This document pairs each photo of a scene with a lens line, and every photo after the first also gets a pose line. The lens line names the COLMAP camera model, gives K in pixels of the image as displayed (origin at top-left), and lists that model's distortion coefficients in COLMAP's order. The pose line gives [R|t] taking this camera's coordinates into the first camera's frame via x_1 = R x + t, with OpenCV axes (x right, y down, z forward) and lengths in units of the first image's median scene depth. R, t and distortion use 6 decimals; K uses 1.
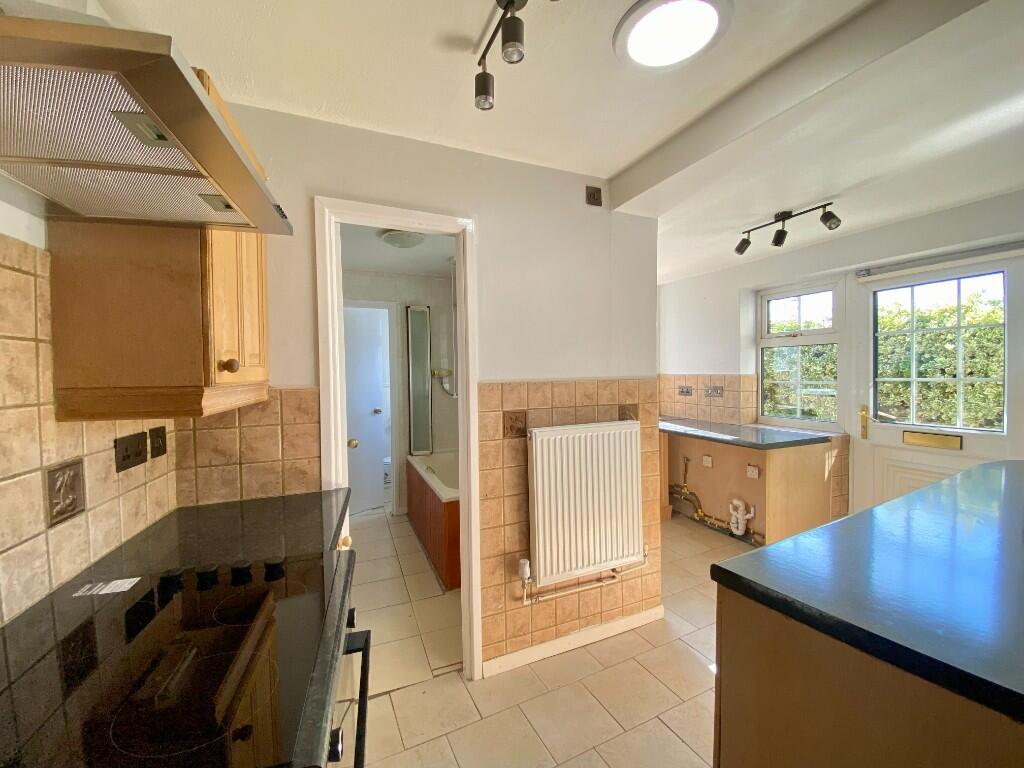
lens RADIAL K [[430.6, 0, 512.0], [0, 430.6, 384.0], [0, 0, 1]] dist [-0.018343, -0.000309]
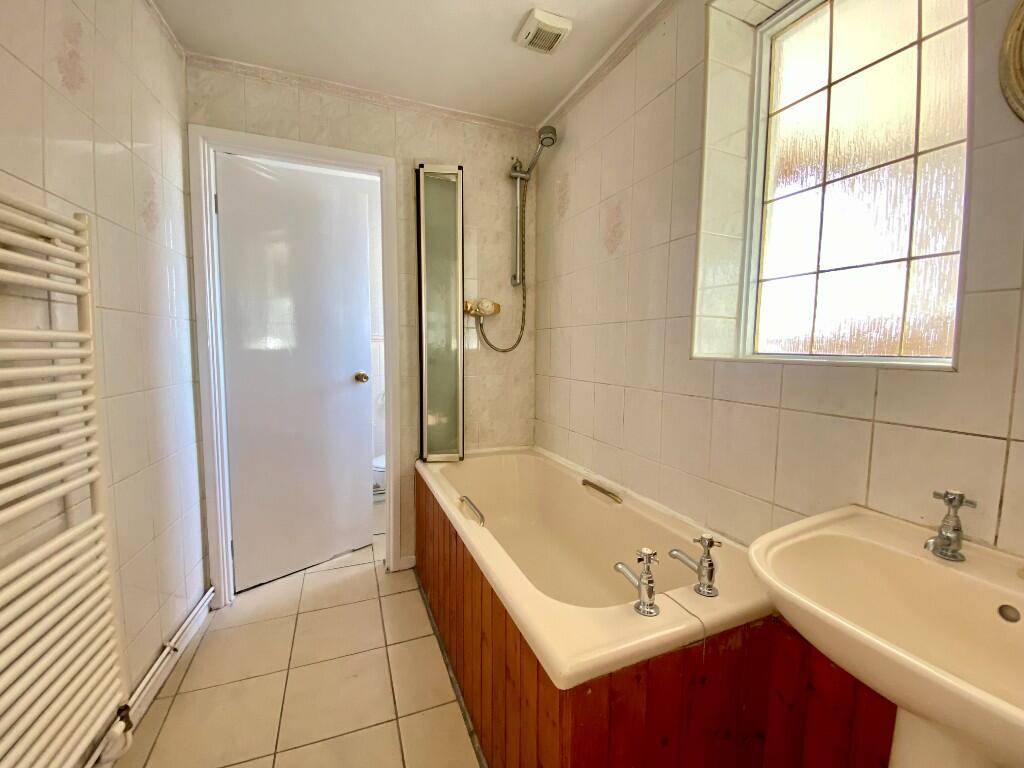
lens RADIAL K [[430.6, 0, 512.0], [0, 430.6, 384.0], [0, 0, 1]] dist [-0.018343, -0.000309]
pose [[0.999829, 0.018019, -0.004199, -0.126068], [-0.017775, 0.998476, 0.052255, 0.042725], [0.005135, -0.052171, 0.998625, 0.484206]]
